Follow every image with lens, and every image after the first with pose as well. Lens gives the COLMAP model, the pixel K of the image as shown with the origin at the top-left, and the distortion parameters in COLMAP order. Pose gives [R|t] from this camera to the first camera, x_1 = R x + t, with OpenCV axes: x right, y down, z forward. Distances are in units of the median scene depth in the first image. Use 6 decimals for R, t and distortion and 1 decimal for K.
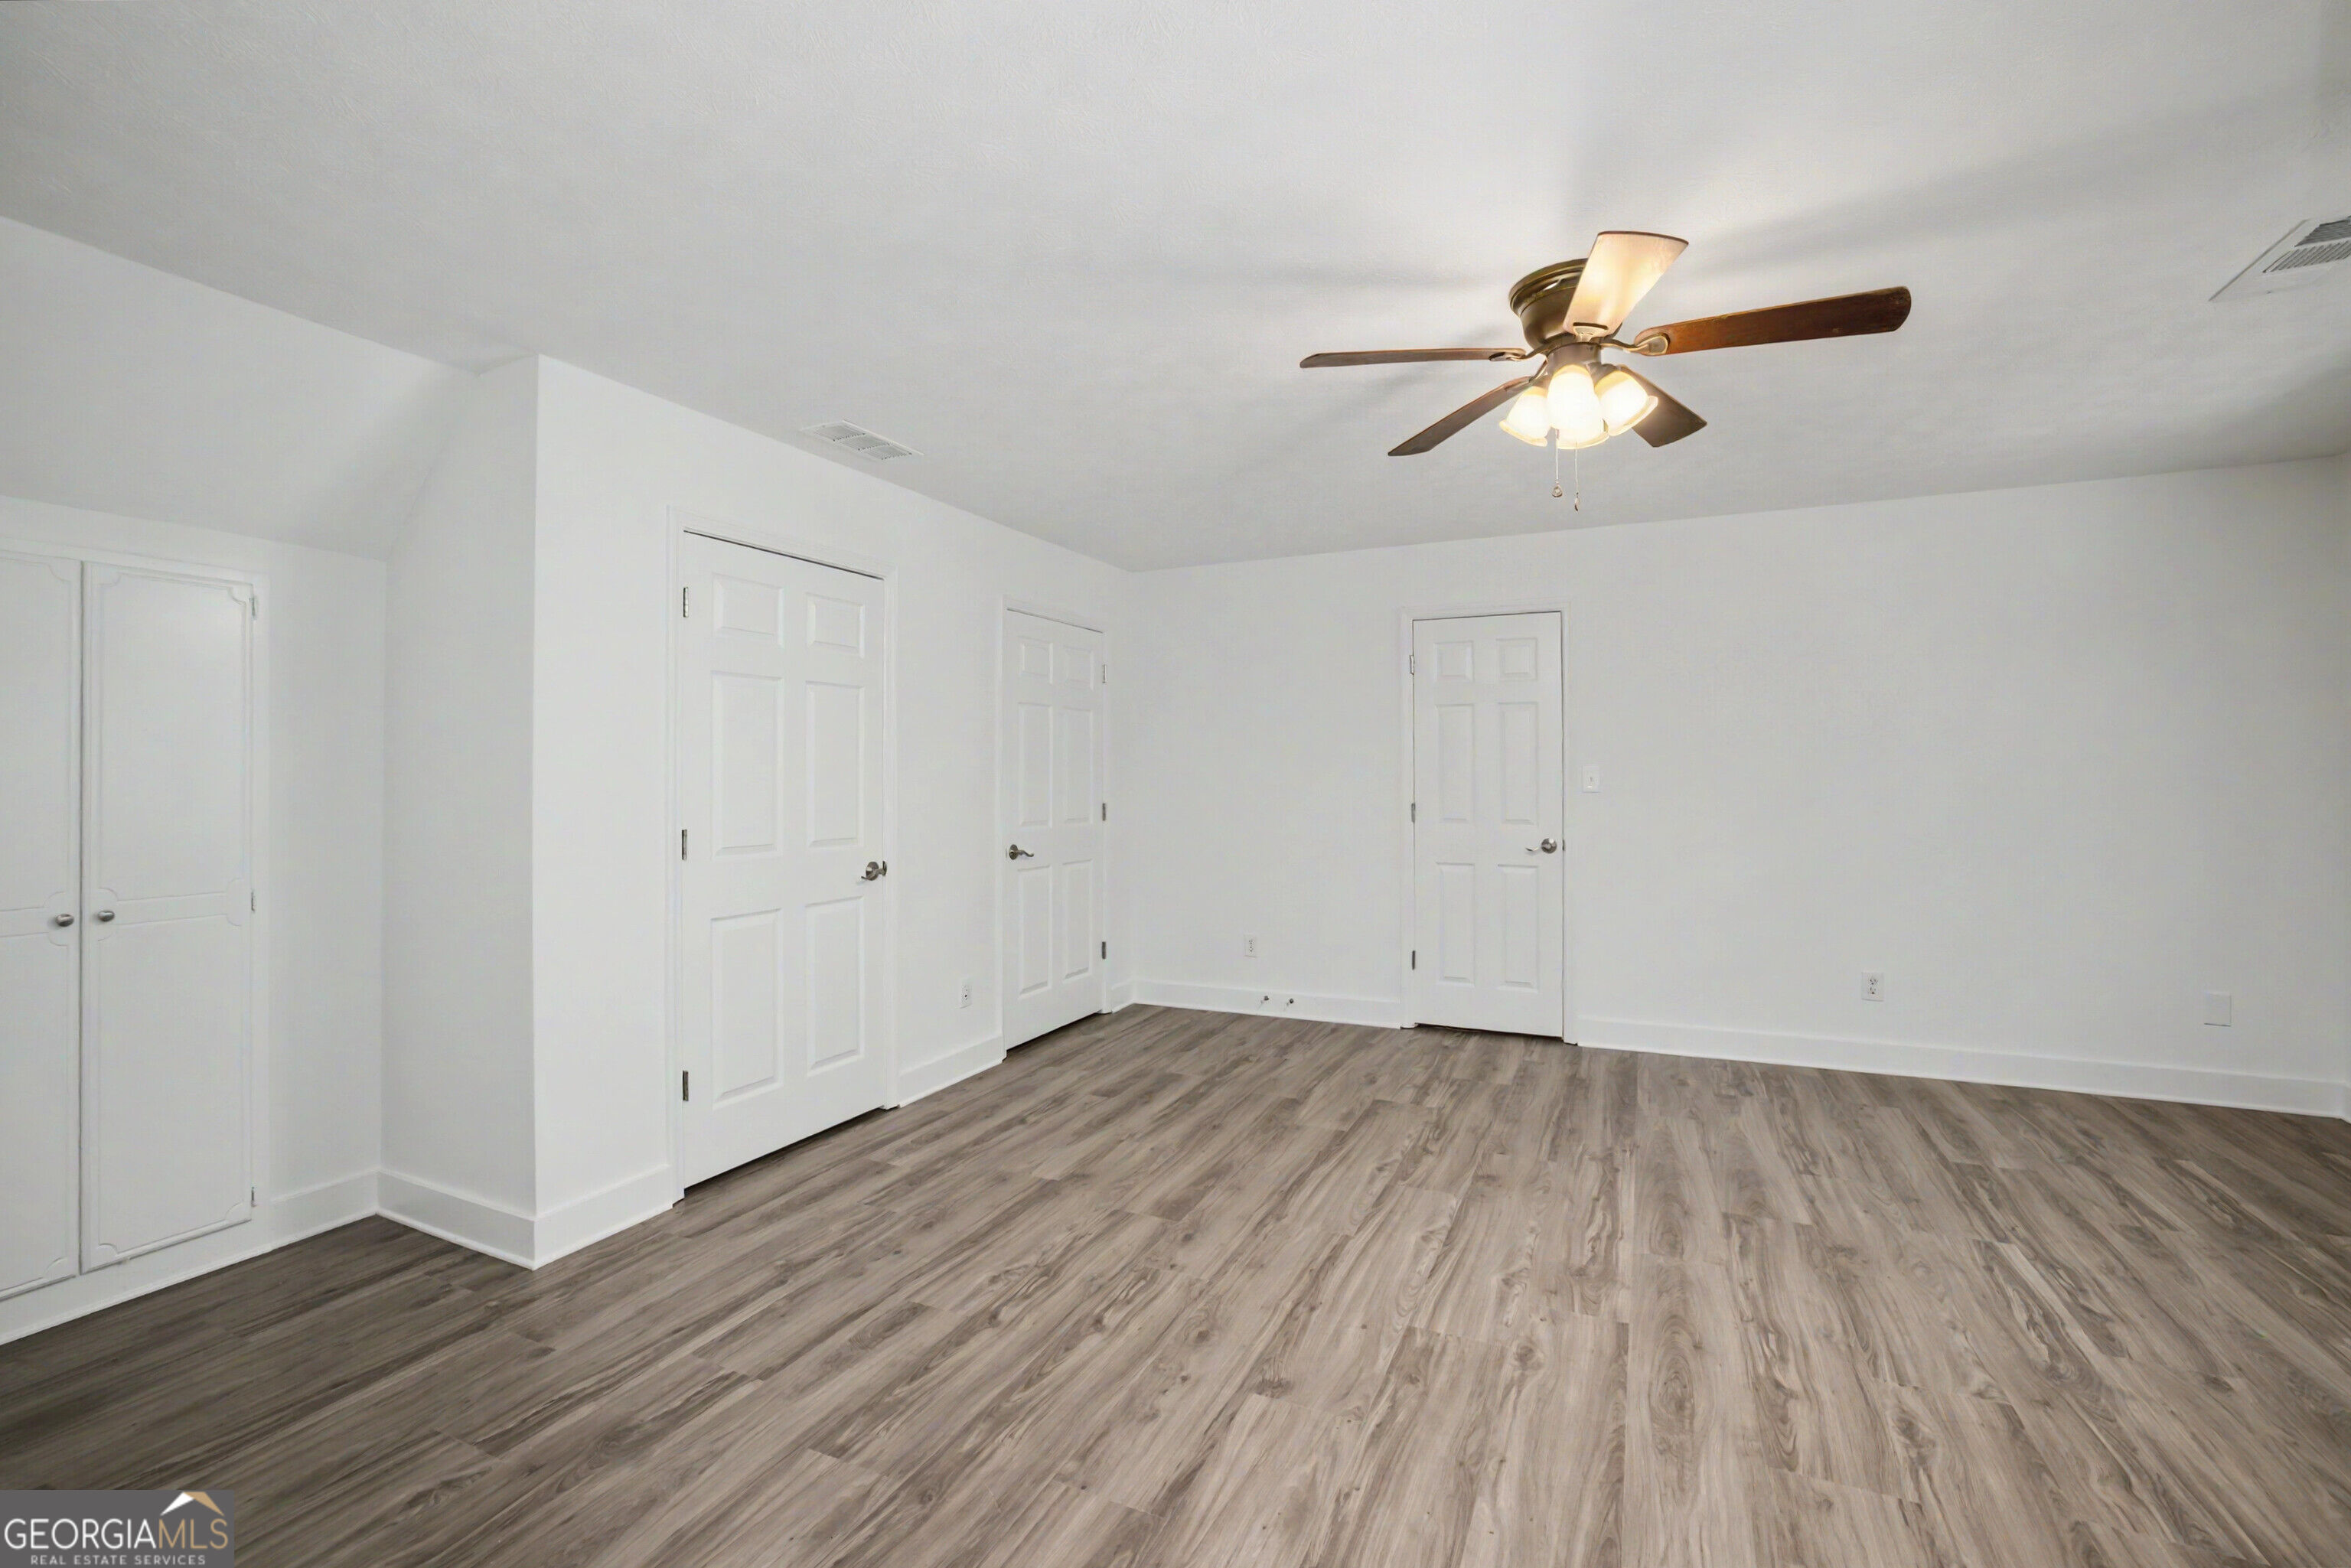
lens RADIAL K [[1039.5, 0, 1162.7], [0, 1039.5, 782.7], [0, 0, 1]] dist [-0.043505, 0.014263]
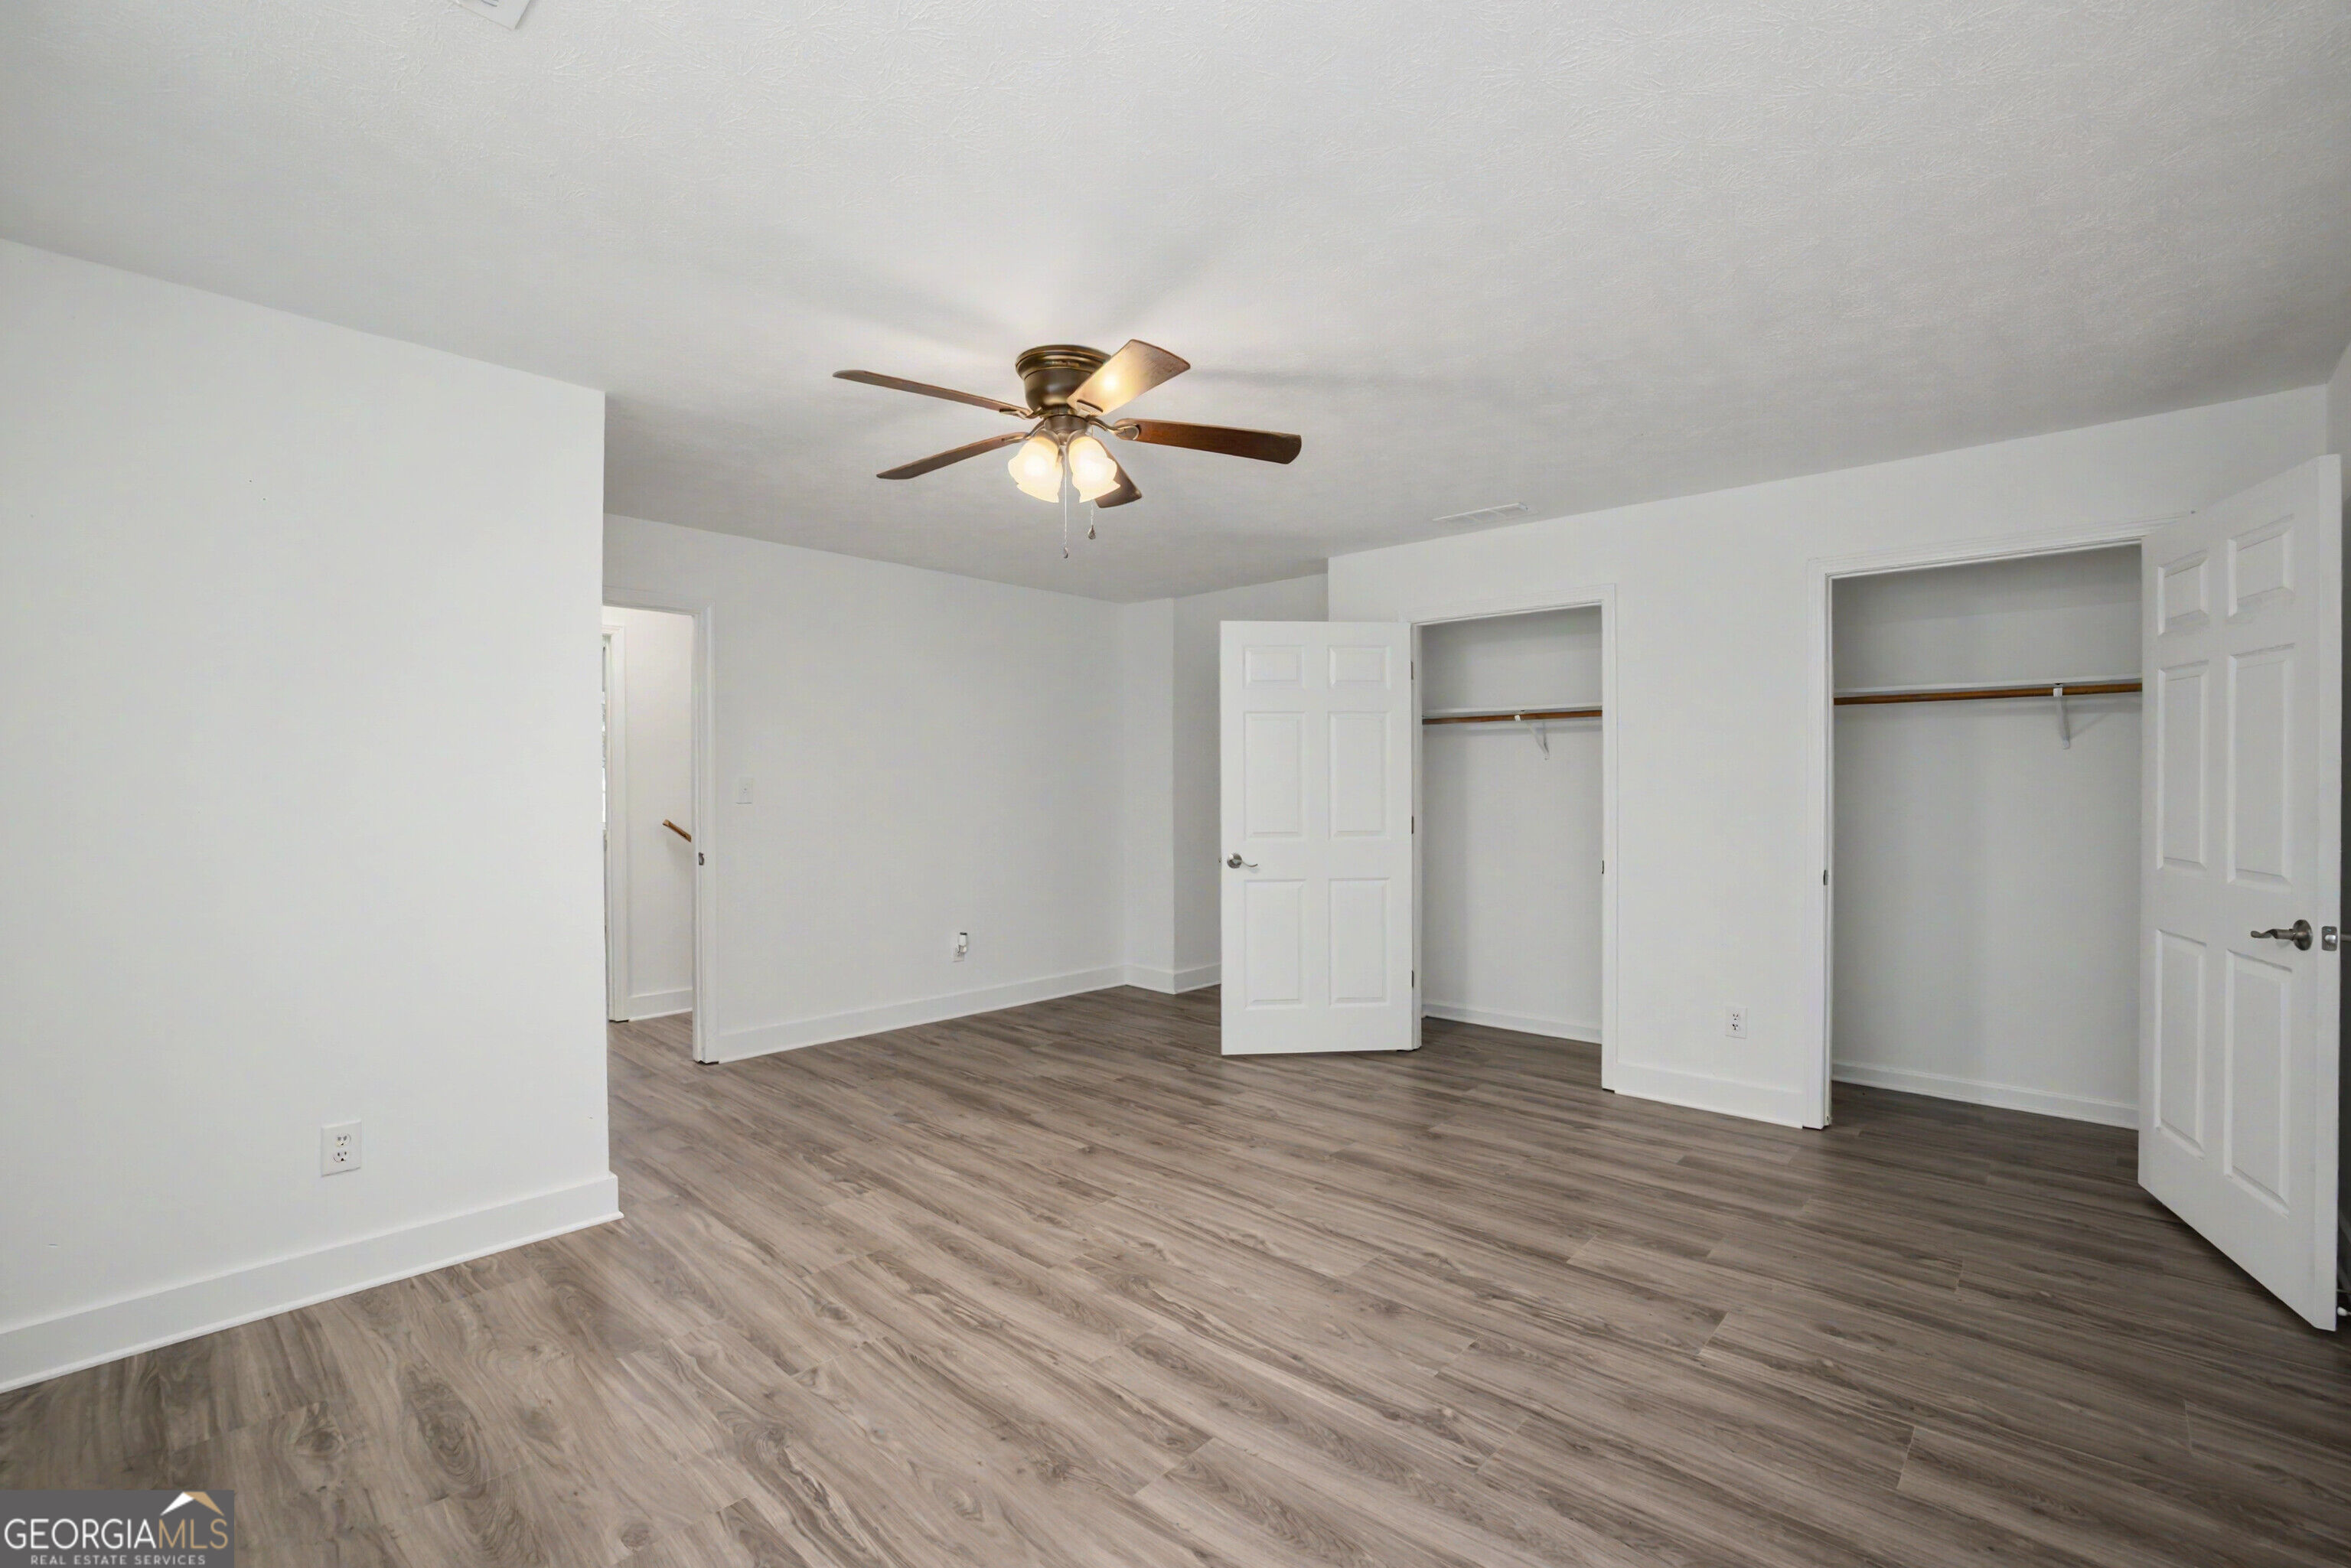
lens RADIAL K [[1039.5, 0, 1162.7], [0, 1039.5, 782.7], [0, 0, 1]] dist [-0.043505, 0.014263]
pose [[-0.315784, 0.009663, -0.948782, 1.275171], [-0.000615, 0.999946, 0.010389, -0.024065], [0.948831, 0.003864, -0.315761, 1.254789]]
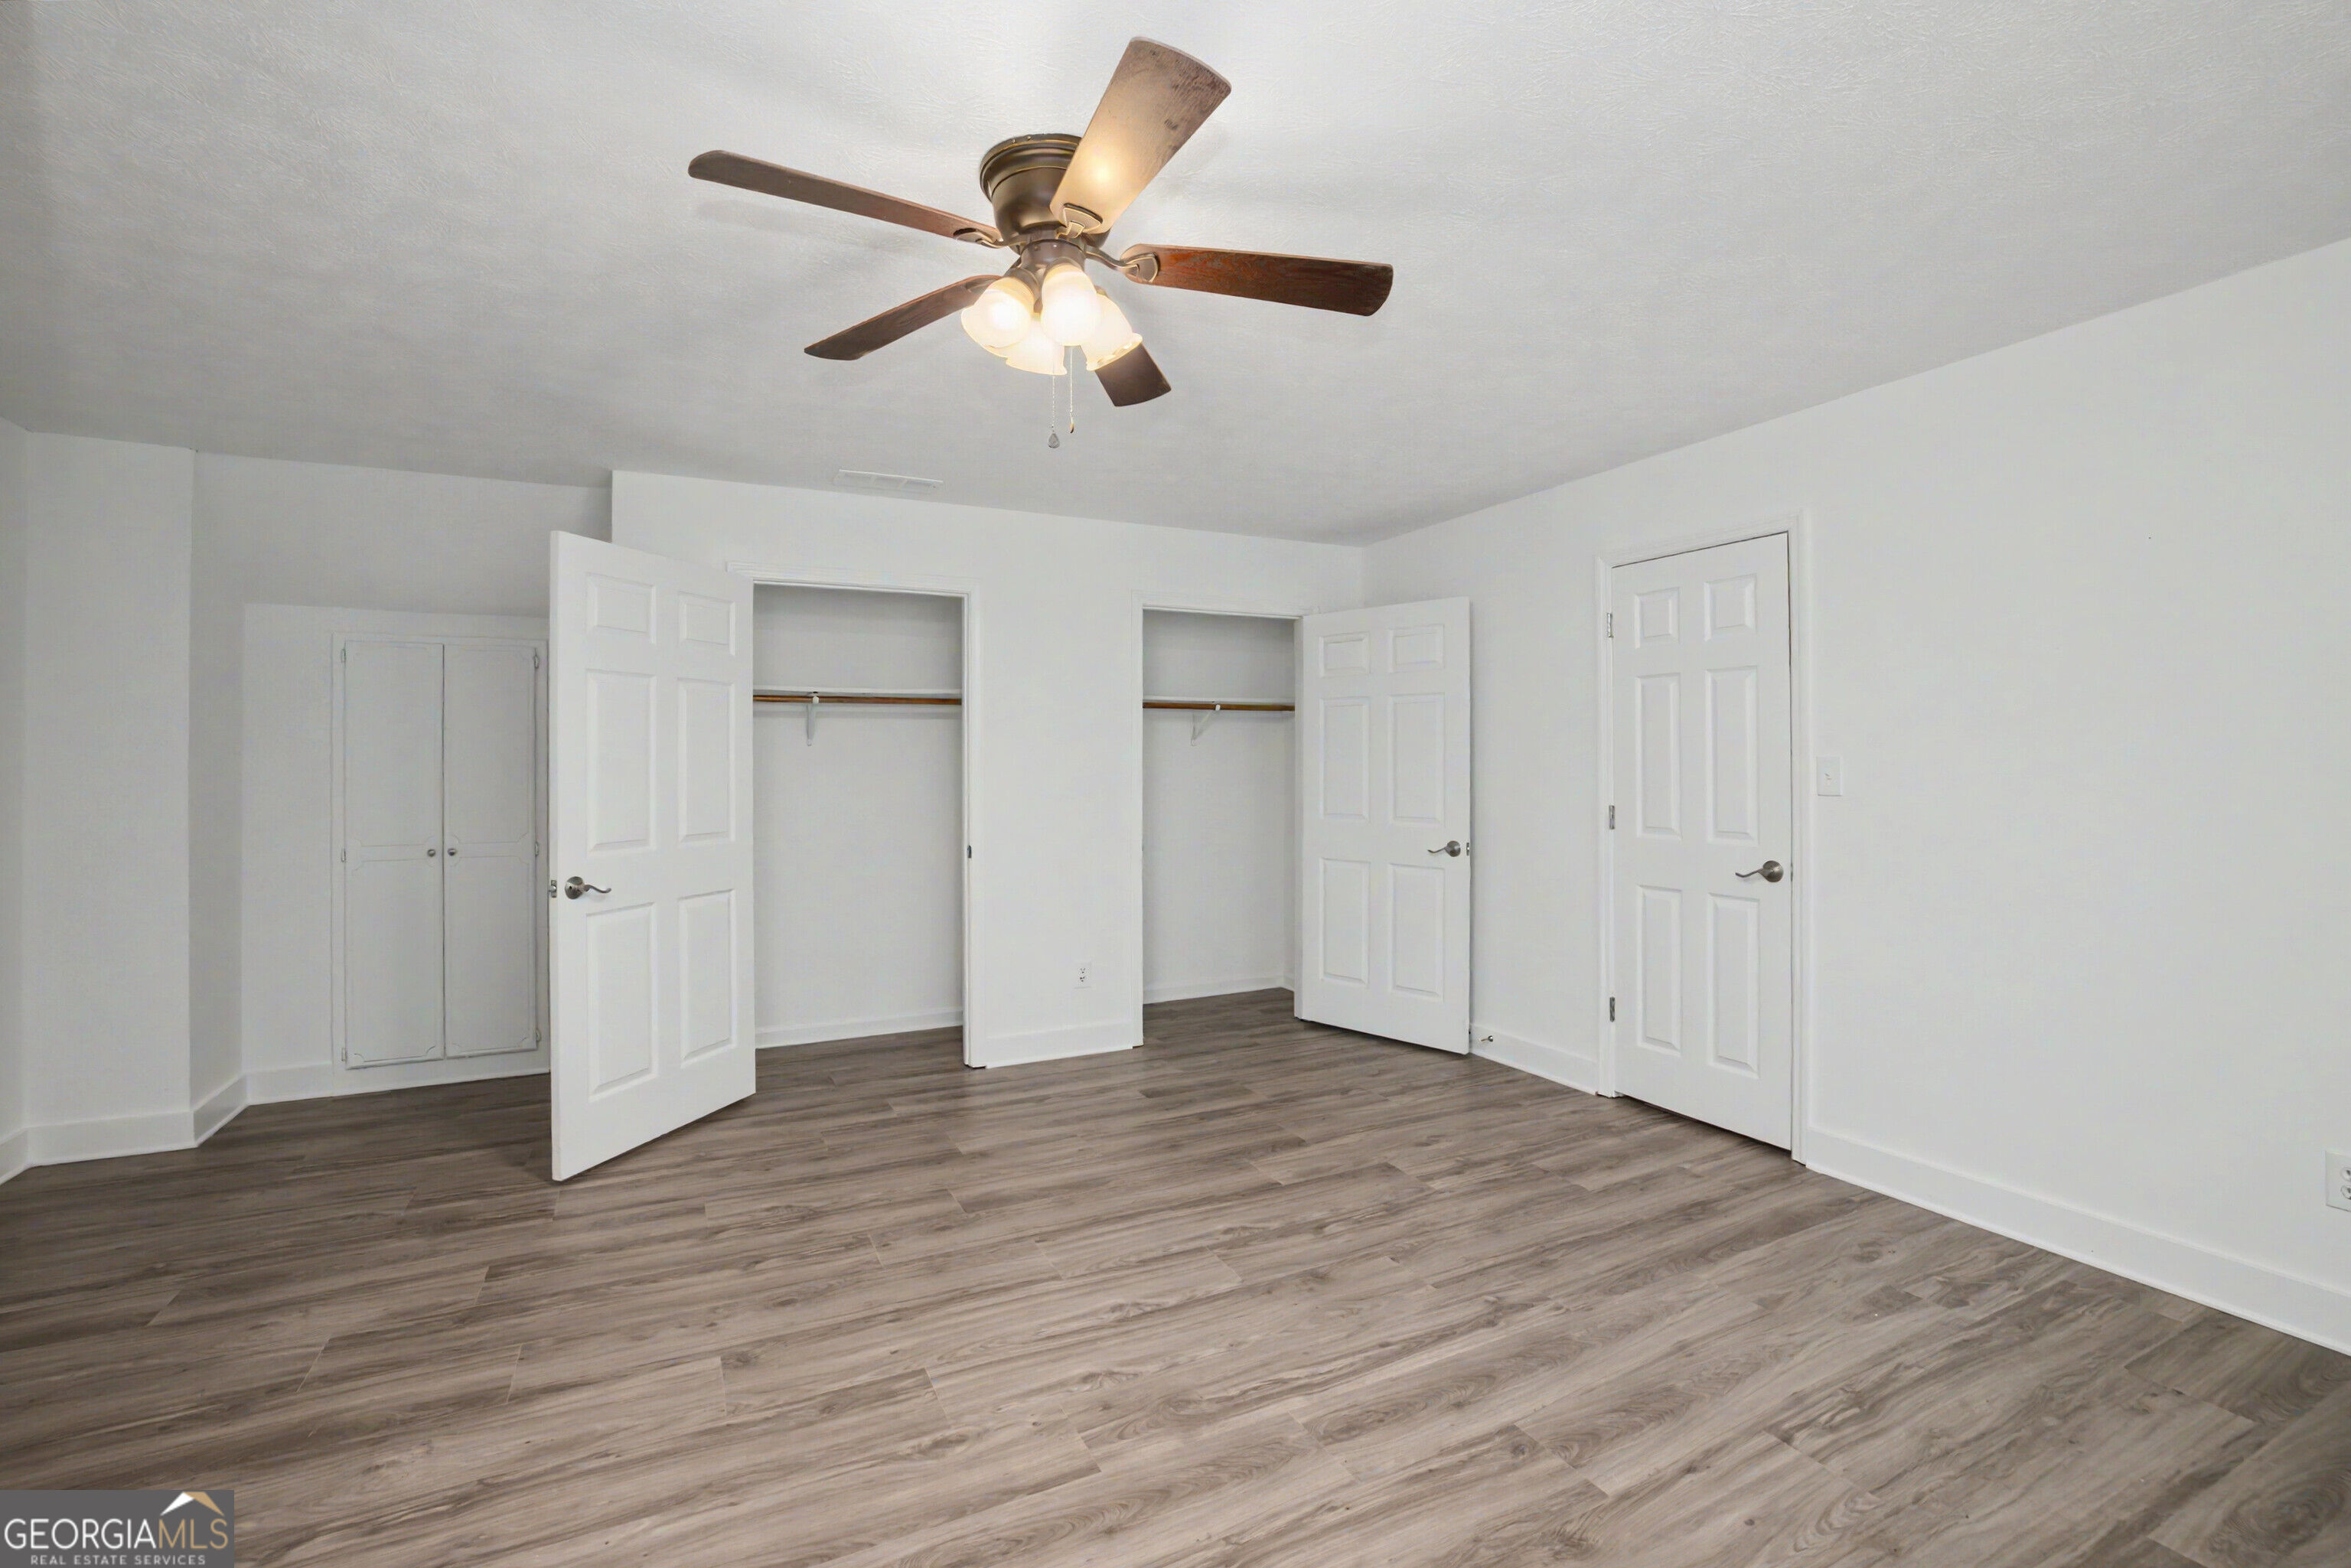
lens RADIAL K [[1039.5, 0, 1162.7], [0, 1039.5, 782.7], [0, 0, 1]] dist [-0.043505, 0.014263]
pose [[0.781880, 0.013876, -0.623274, 0.829360], [-0.006089, 0.999875, 0.014623, -0.013786], [0.623399, -0.007638, 0.781867, 0.350316]]
